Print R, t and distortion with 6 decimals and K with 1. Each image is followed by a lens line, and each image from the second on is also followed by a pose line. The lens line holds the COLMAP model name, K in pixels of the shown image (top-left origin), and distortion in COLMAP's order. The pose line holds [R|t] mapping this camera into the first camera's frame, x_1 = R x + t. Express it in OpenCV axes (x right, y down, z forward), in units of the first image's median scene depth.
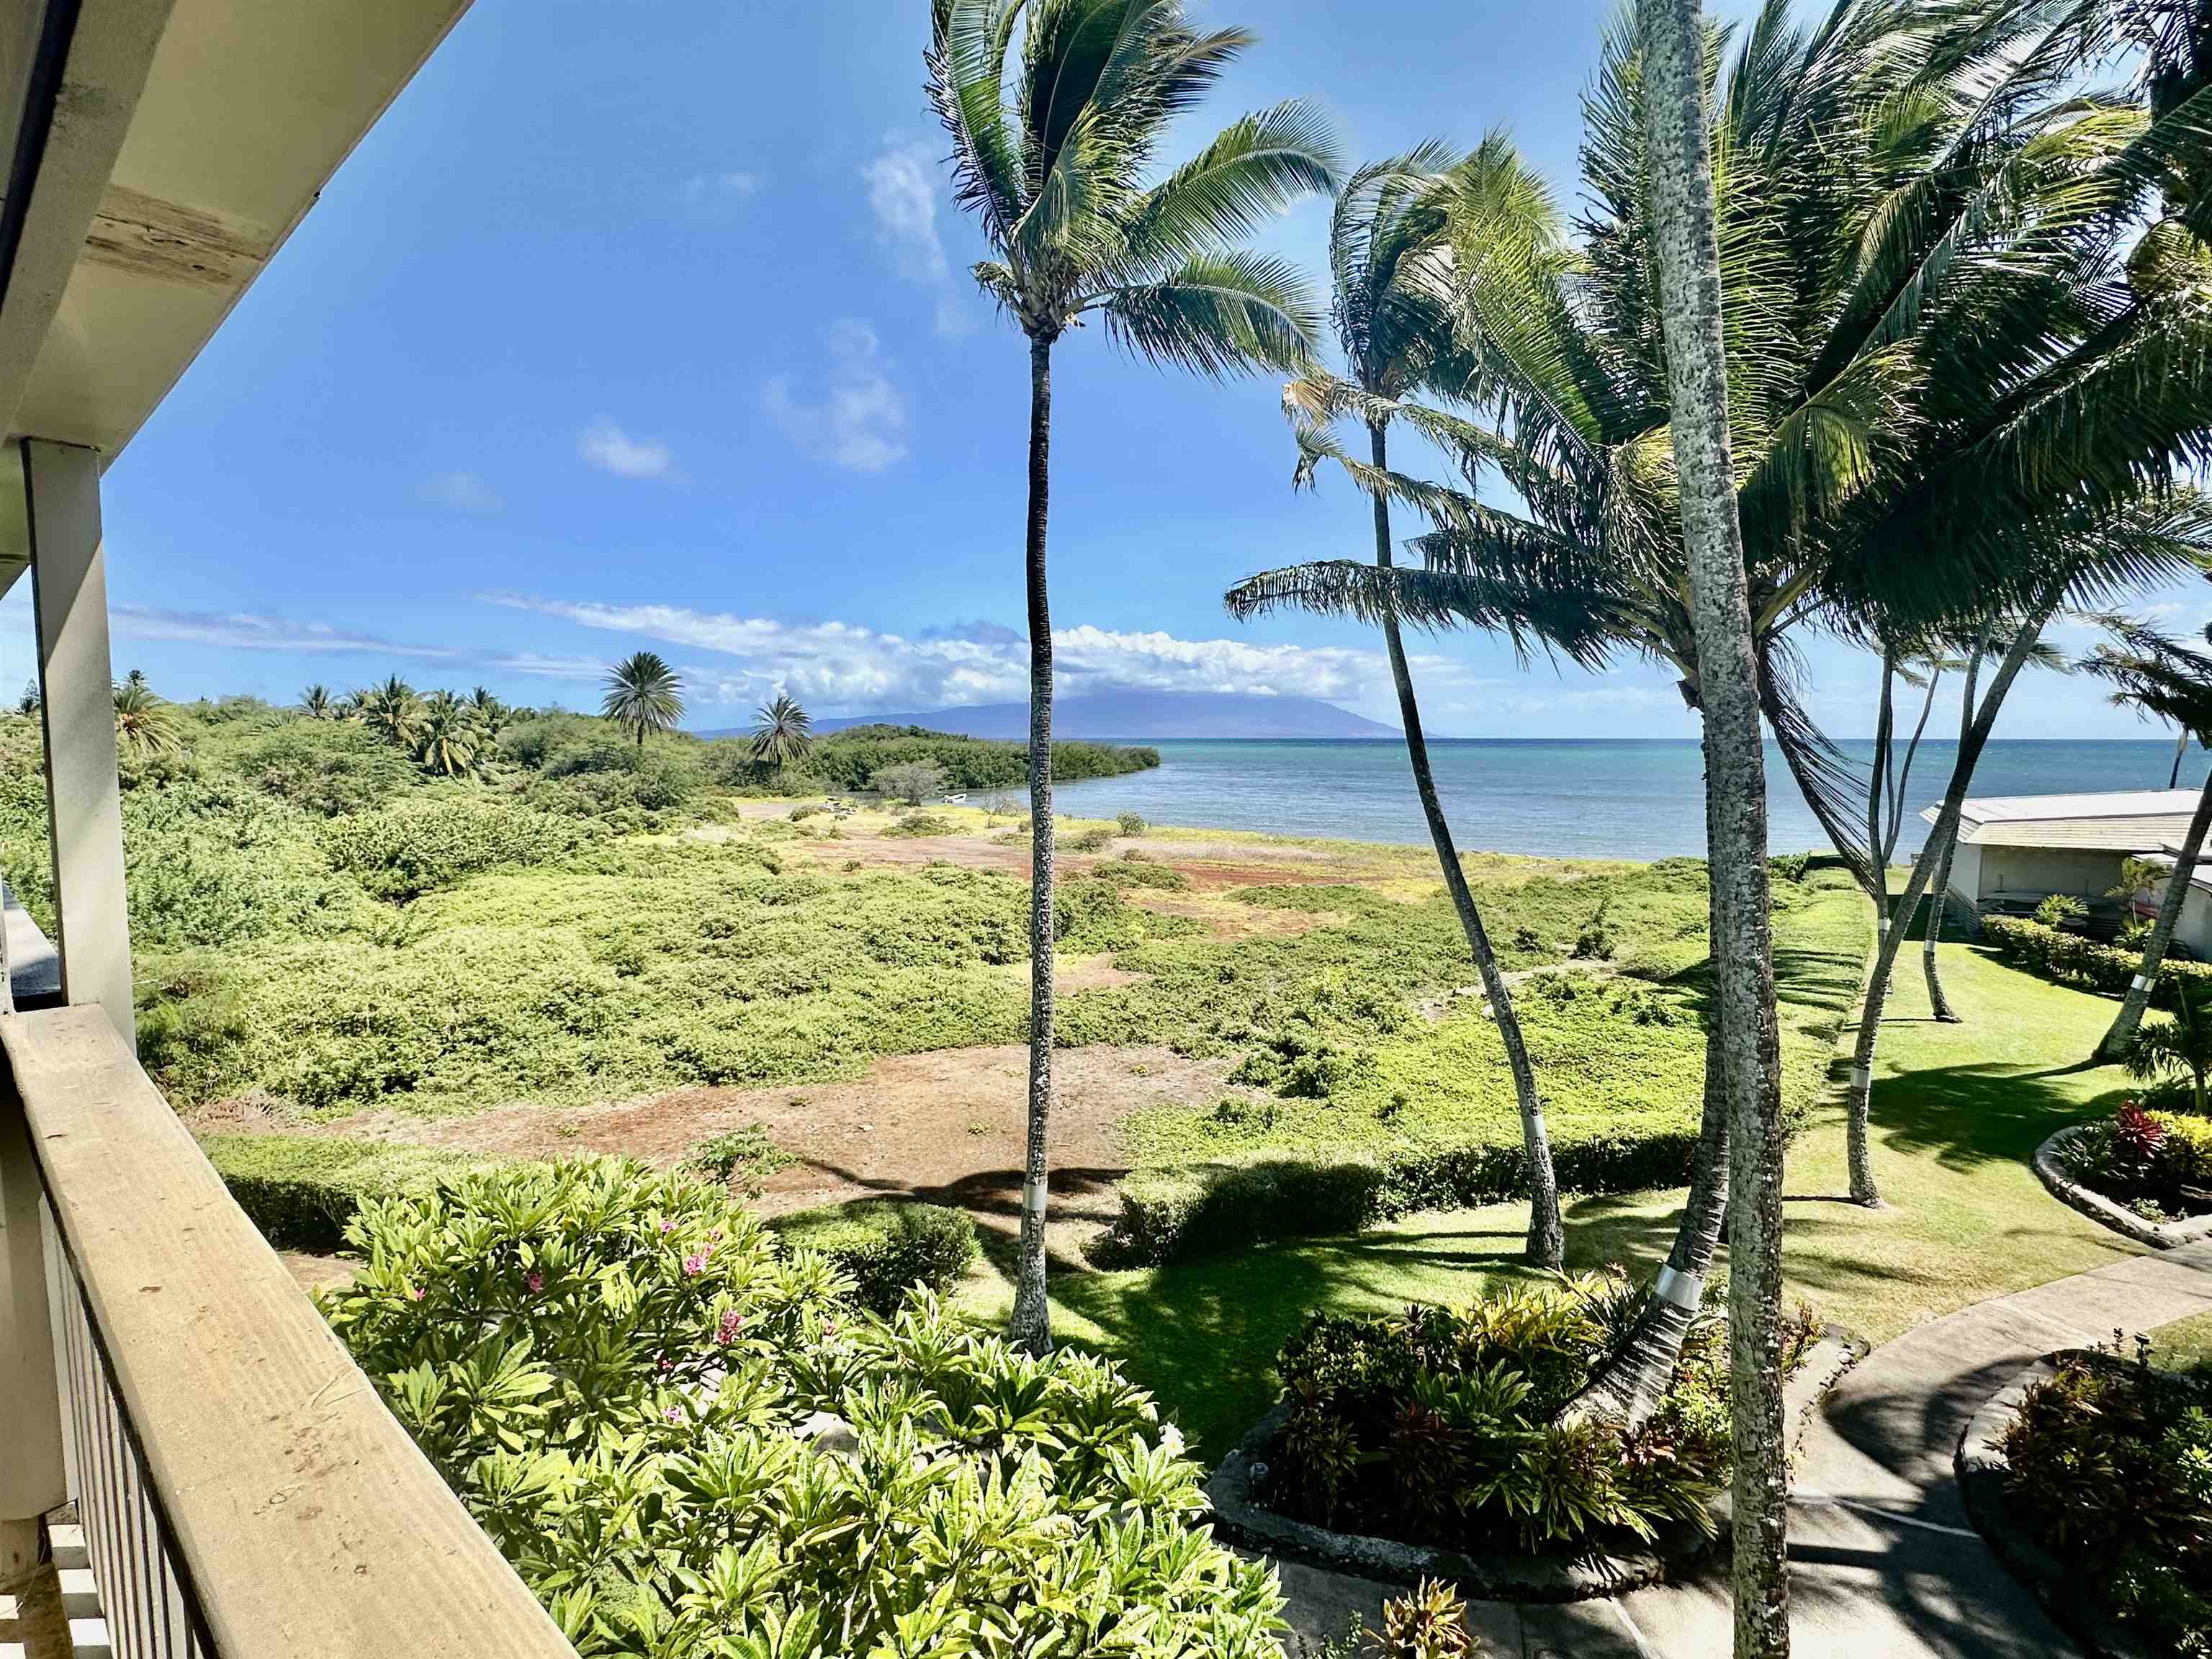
lens RADIAL K [[1051.1, 0, 1107.5], [0, 1051.1, 839.7], [0, 0, 1]] dist [-0.002539, -0.000728]
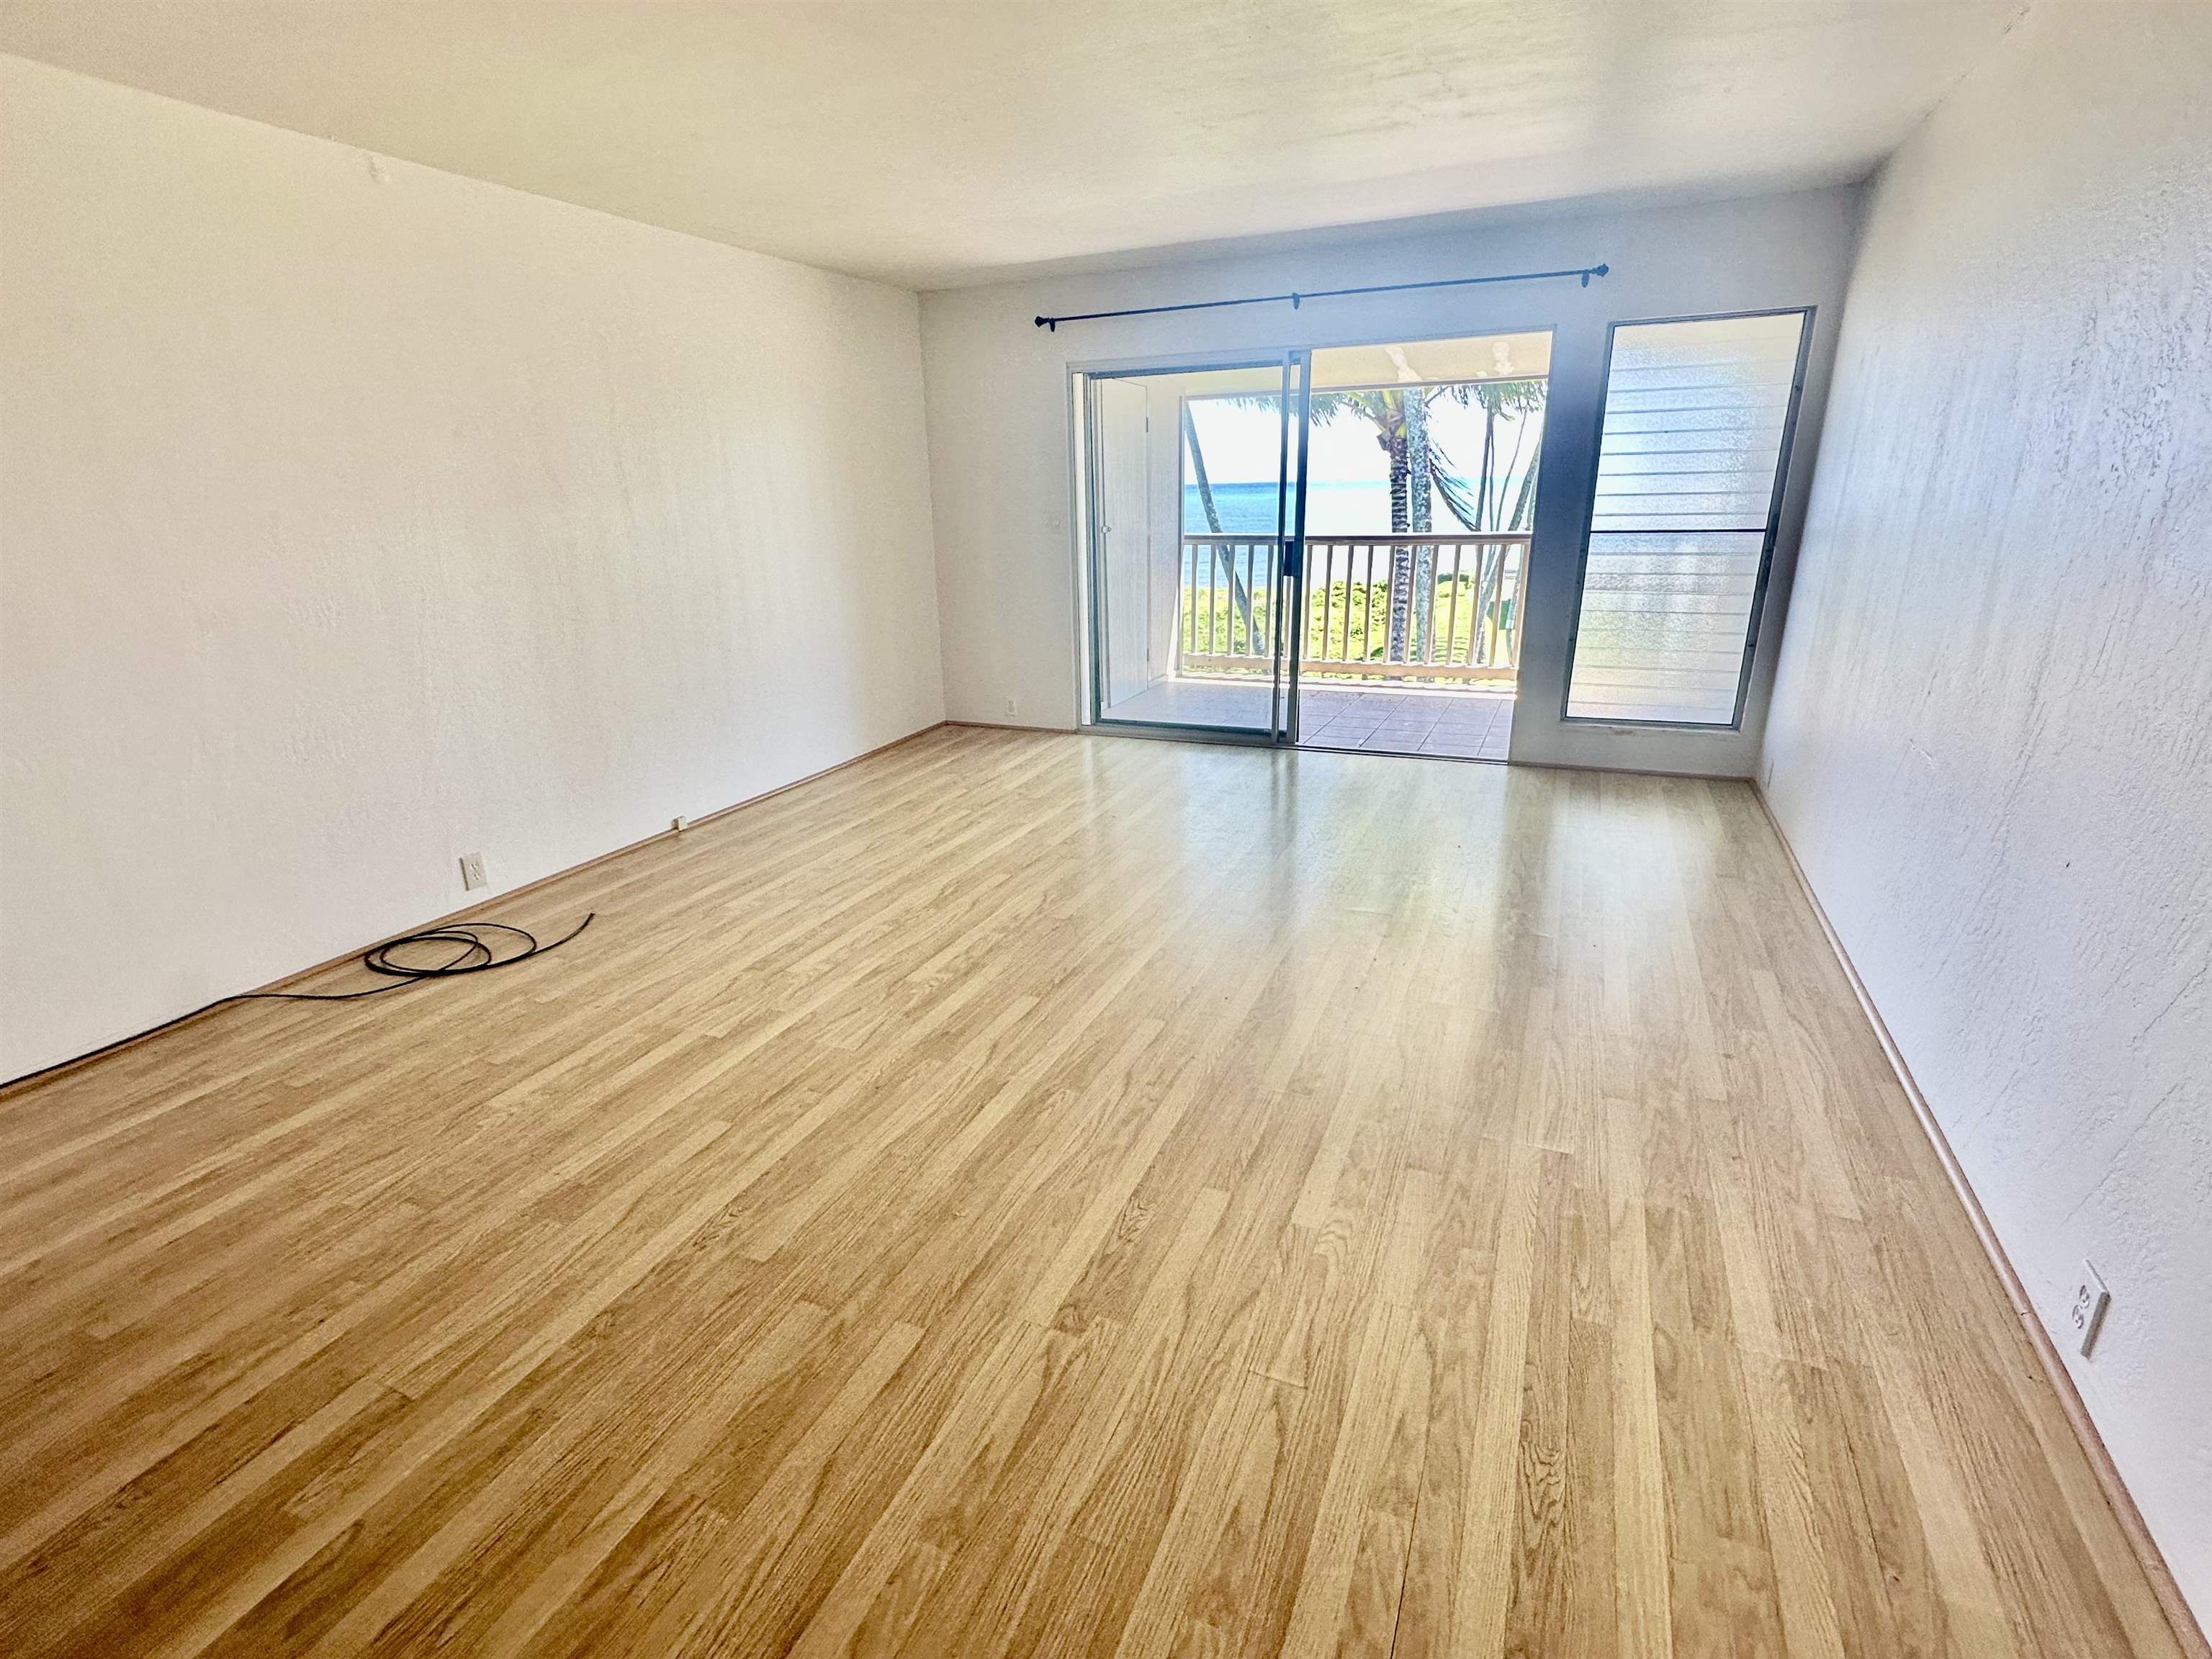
lens RADIAL K [[1051.1, 0, 1097.9], [0, 1051.1, 832.1], [0, 0, 1]] dist [-0.002539, -0.000728]
pose [[0.956773, -0.114951, 0.267156, -0.267344], [0.054639, 0.973264, 0.223095, 0.044877], [-0.285659, -0.198854, 0.937473, -0.380089]]
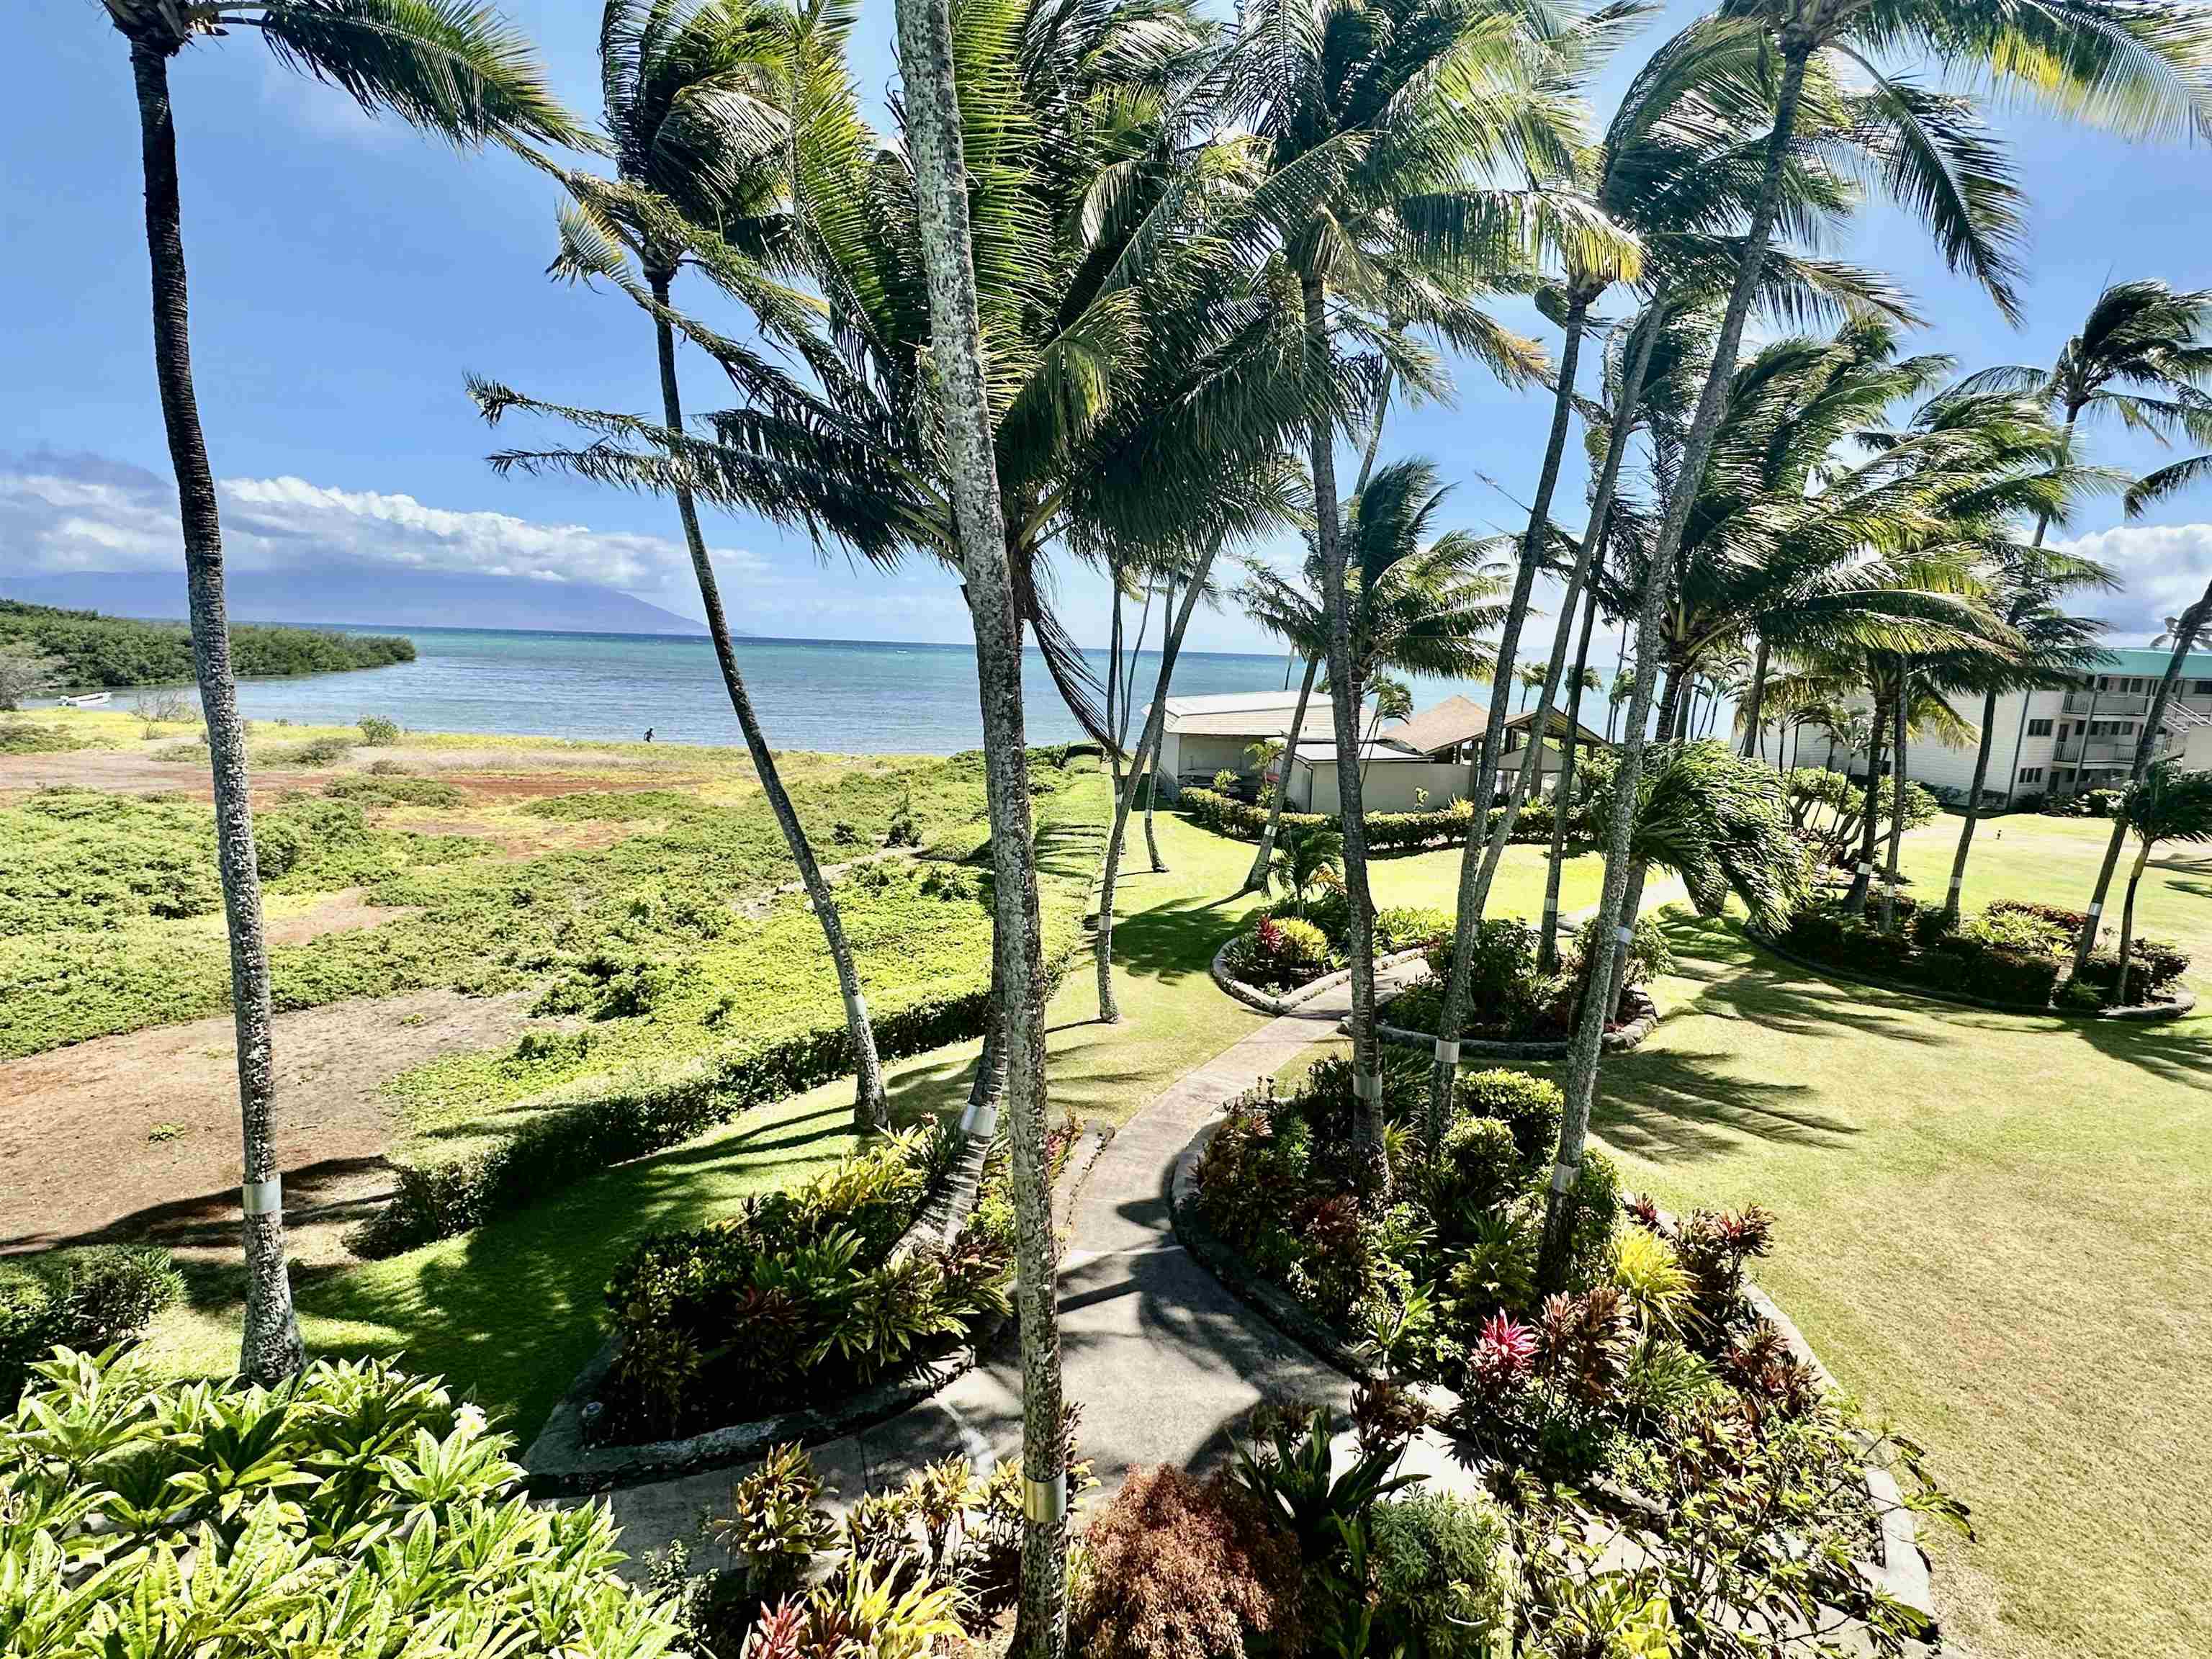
lens RADIAL K [[1051.1, 0, 1105.7], [0, 1051.1, 839.8], [0, 0, 1]] dist [-0.002539, -0.000728]
pose [[0.811152, -0.078852, 0.579496, 0.007336], [0.023978, 0.994520, 0.101761, 0.003202], [-0.584344, -0.068649, 0.808597, 0.002444]]
